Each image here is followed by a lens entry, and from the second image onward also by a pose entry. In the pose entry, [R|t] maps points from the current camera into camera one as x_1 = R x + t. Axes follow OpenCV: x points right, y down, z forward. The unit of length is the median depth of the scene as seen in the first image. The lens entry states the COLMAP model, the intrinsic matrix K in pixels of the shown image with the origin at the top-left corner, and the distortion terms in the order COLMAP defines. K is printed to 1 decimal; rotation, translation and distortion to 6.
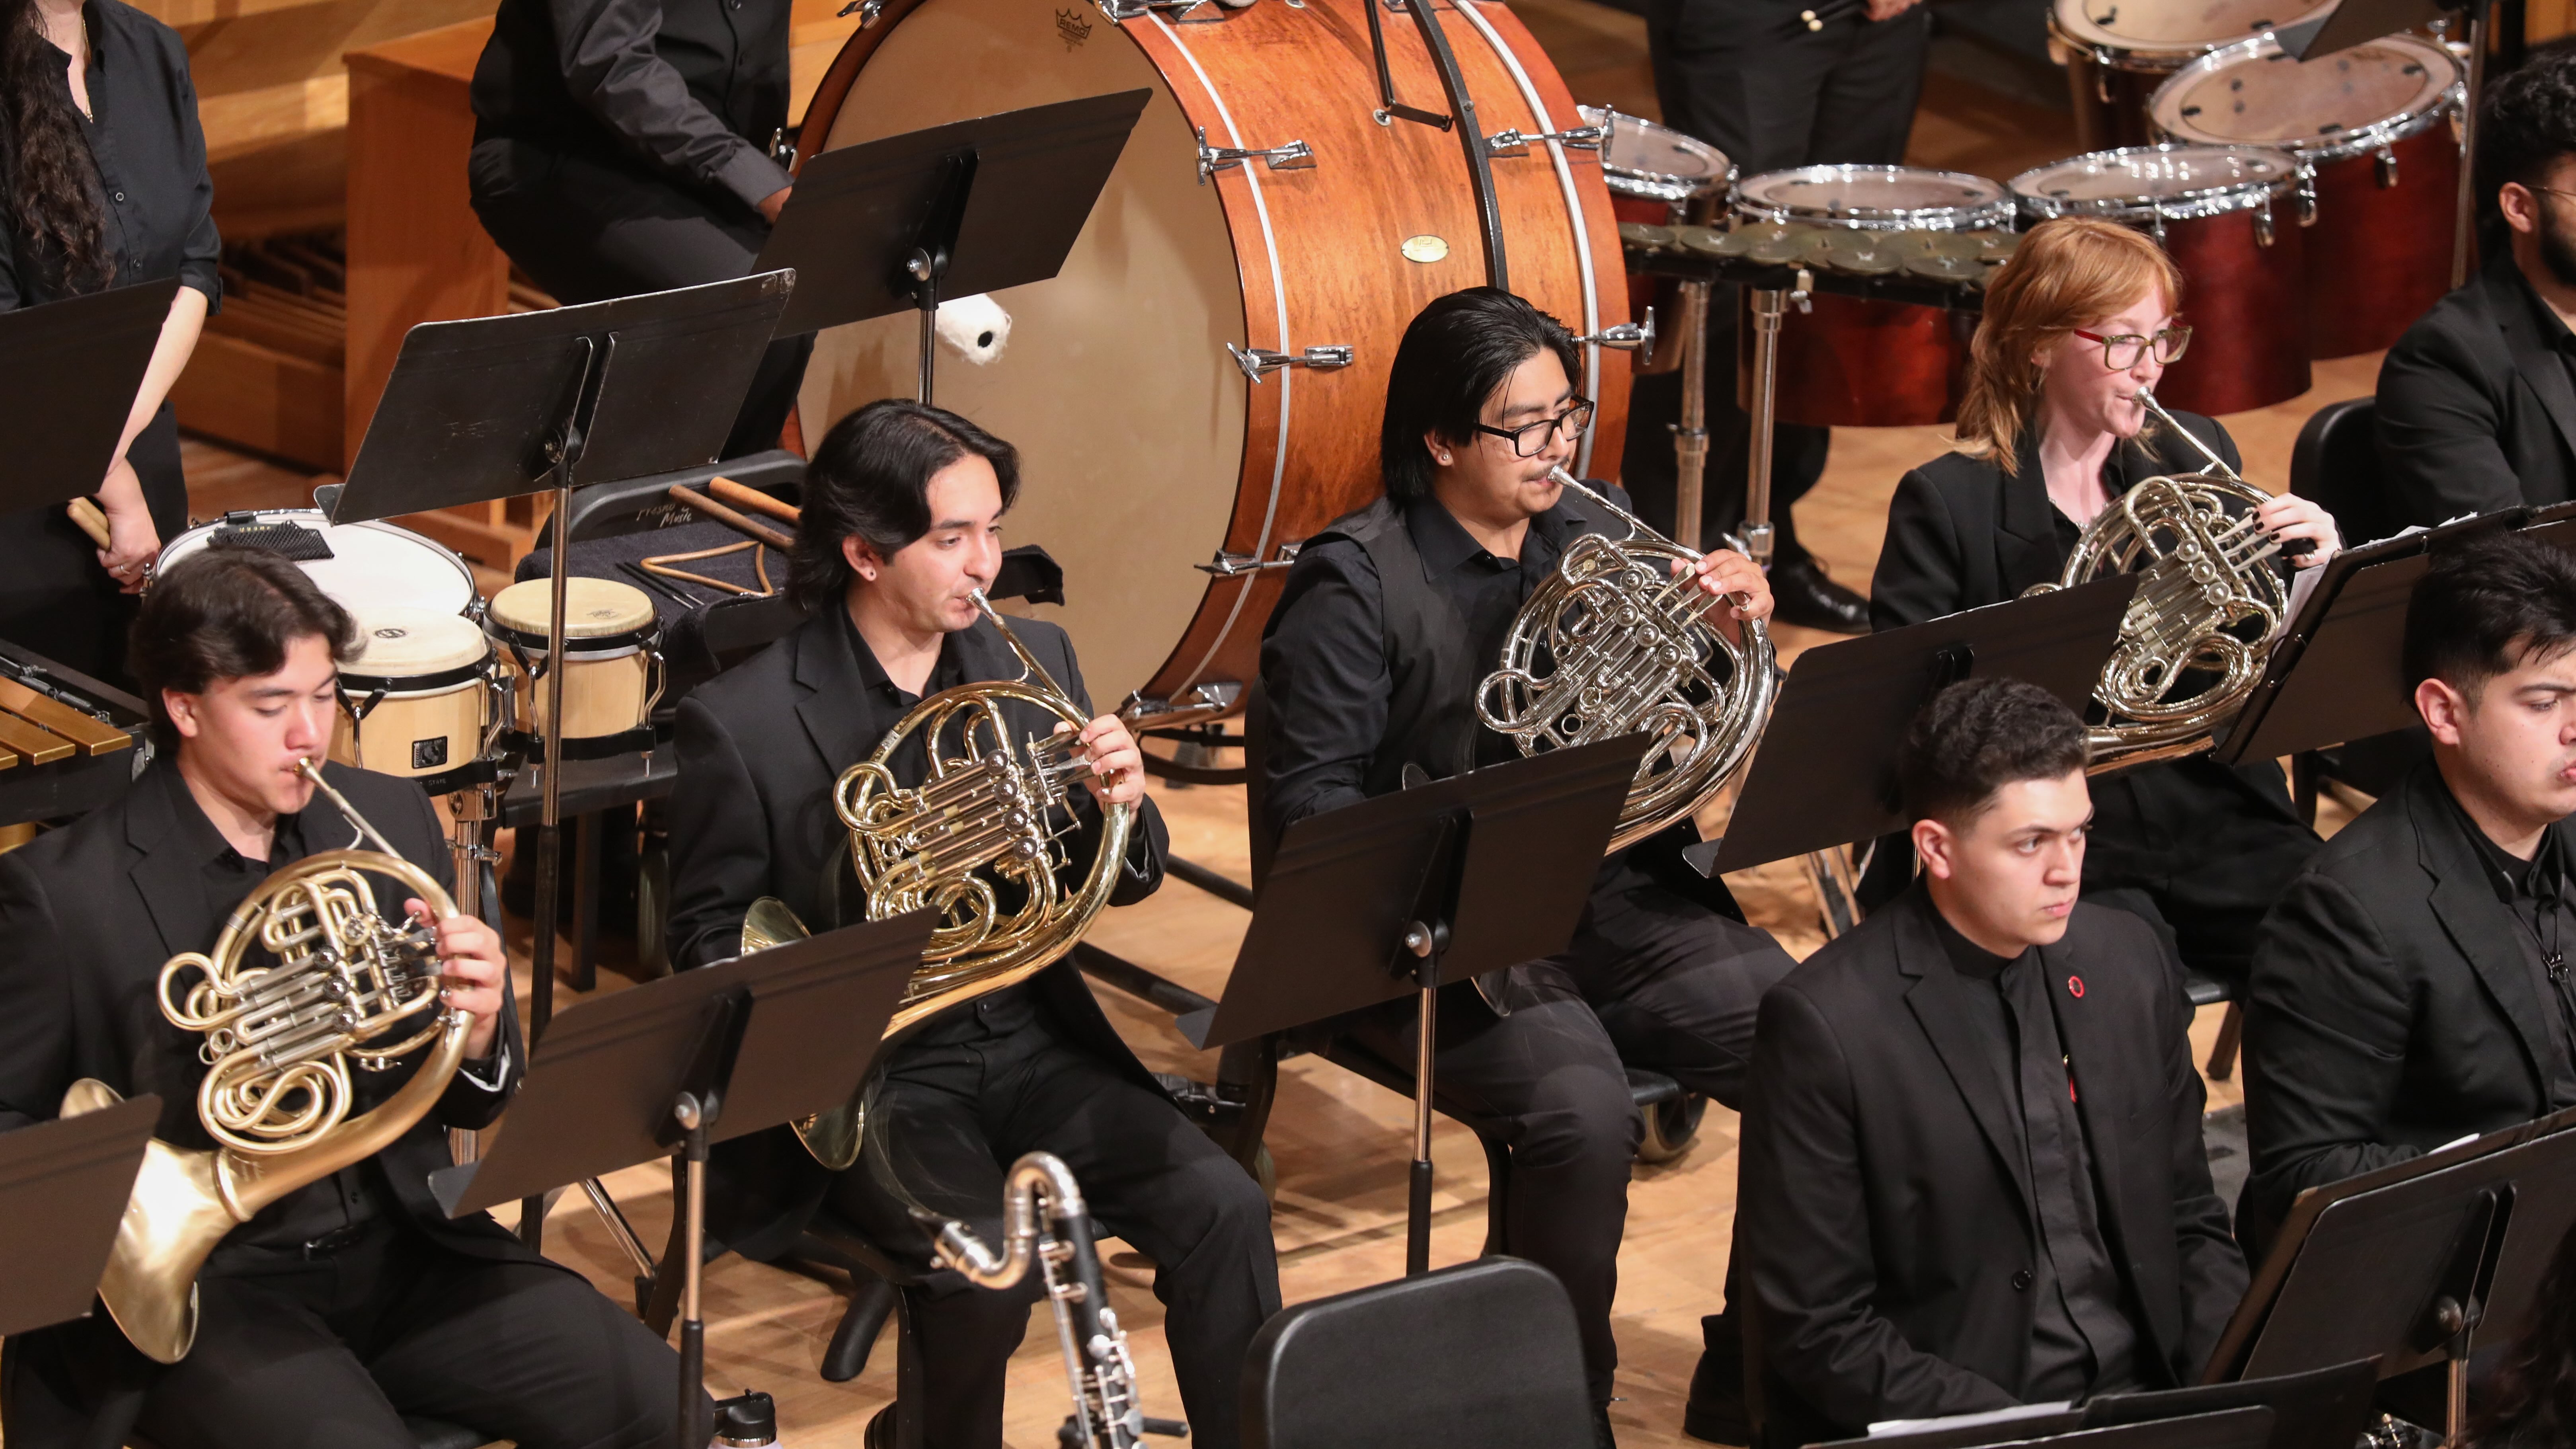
lens RADIAL K [[15272.0, 0, 1288.0], [0, 15272.0, 724.5], [0, 0, 1]] dist [-0.519566, 0.114988]
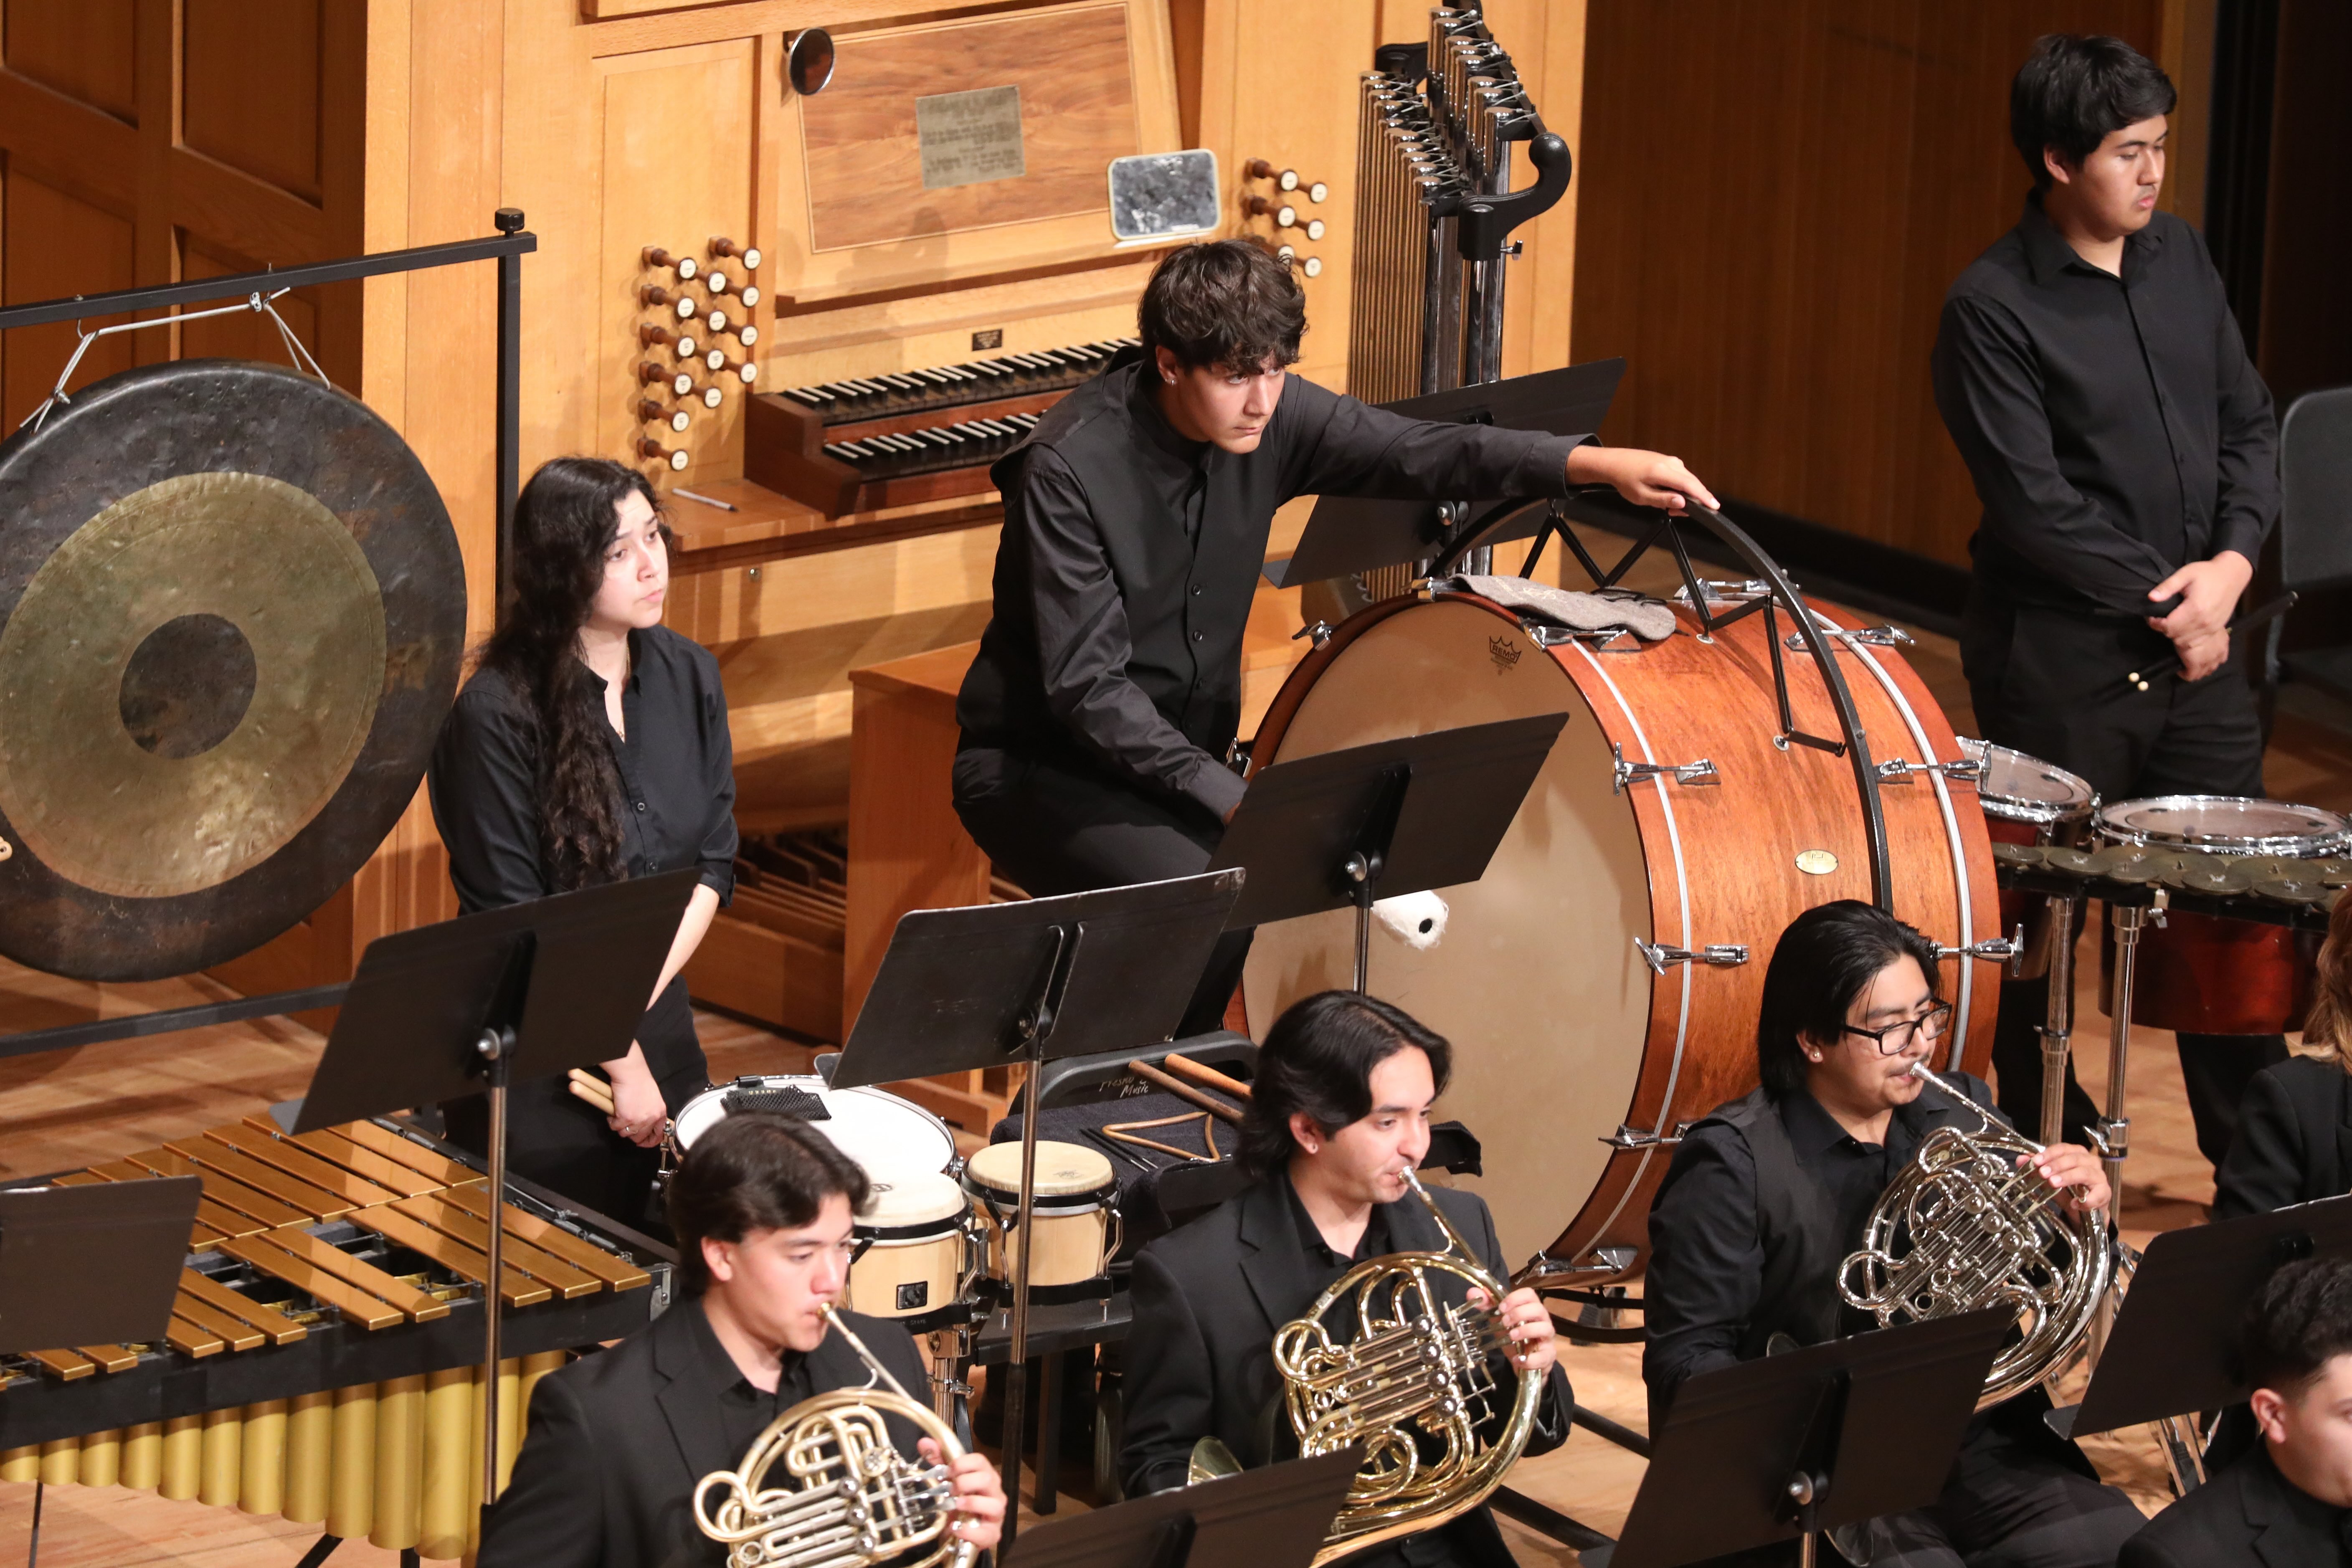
lens RADIAL K [[11176.5, 0, 1092.4], [0, 11176.5, 779.9], [0, 0, 1]] dist [2.435676, -66.508371]
pose [[0.998698, 0.017993, -0.047732, -0.004335], [-0.019938, 0.998978, -0.040573, -0.002776], [0.046953, 0.041472, 0.998036, 0.175559]]
